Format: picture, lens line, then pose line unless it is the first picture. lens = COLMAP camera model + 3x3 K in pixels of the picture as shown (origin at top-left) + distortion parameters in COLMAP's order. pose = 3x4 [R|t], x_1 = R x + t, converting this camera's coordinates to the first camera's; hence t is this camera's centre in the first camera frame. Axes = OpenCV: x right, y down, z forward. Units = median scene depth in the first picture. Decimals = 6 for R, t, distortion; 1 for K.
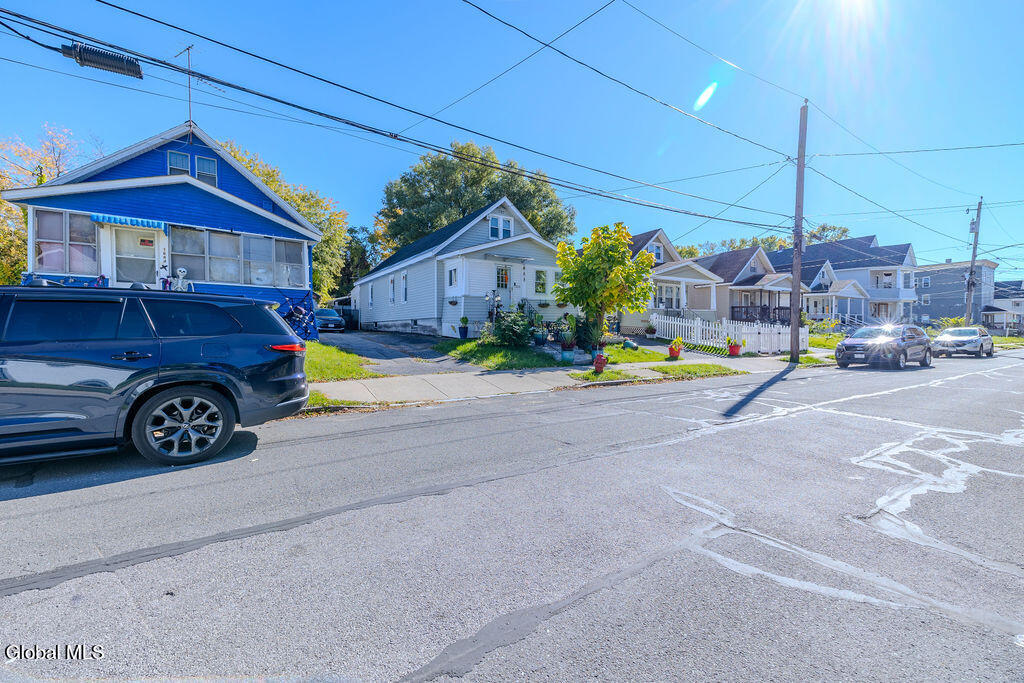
lens RADIAL K [[416.9, 0, 510.8], [0, 416.9, 337.1], [0, 0, 1]] dist [0.057230, -0.020320]
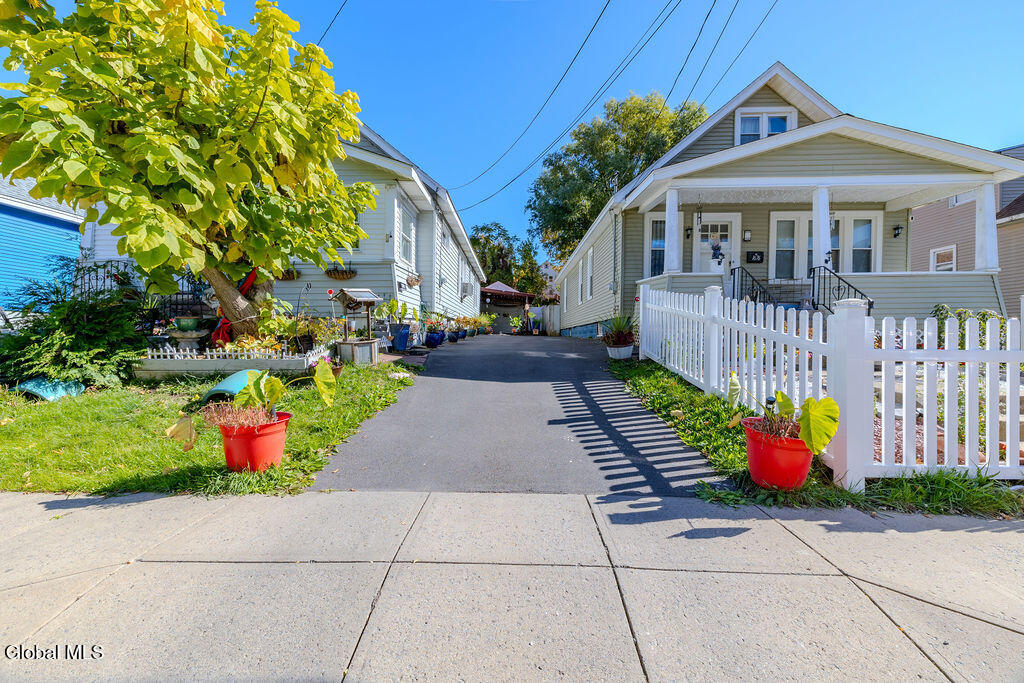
lens RADIAL K [[416.9, 0, 510.8], [0, 416.9, 337.1], [0, 0, 1]] dist [0.057230, -0.020320]
pose [[0.828643, 0.005910, -0.559747, 0.448155], [-0.015456, 0.999805, -0.012325, -0.009668], [0.559564, 0.018865, 0.828572, 0.652683]]
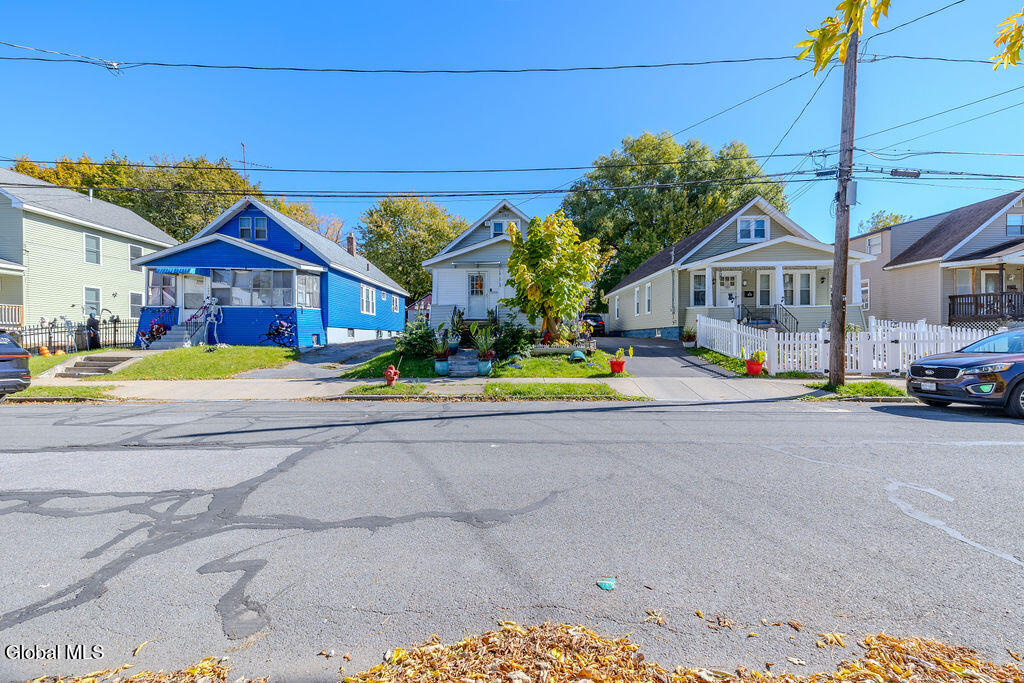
lens RADIAL K [[416.9, 0, 510.8], [0, 416.9, 337.1], [0, 0, 1]] dist [0.057230, -0.020320]
pose [[0.831223, -0.003906, -0.555925, 0.485778], [-0.002629, 0.999937, -0.010956, -0.006896], [0.555932, 0.010568, 0.831160, 0.191561]]
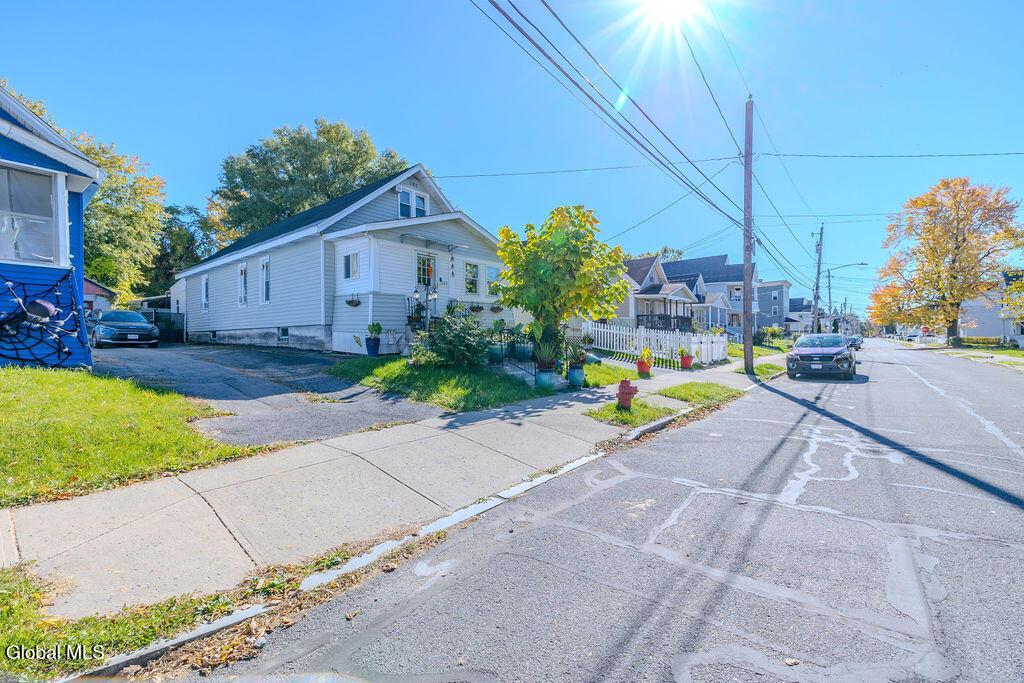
lens RADIAL K [[416.9, 0, 510.8], [0, 416.9, 337.1], [0, 0, 1]] dist [0.057230, -0.020320]
pose [[0.953362, -0.006097, 0.301769, -0.080368], [0.012363, 0.999746, -0.018861, -0.007990], [-0.301577, 0.021712, 0.953194, 0.217048]]
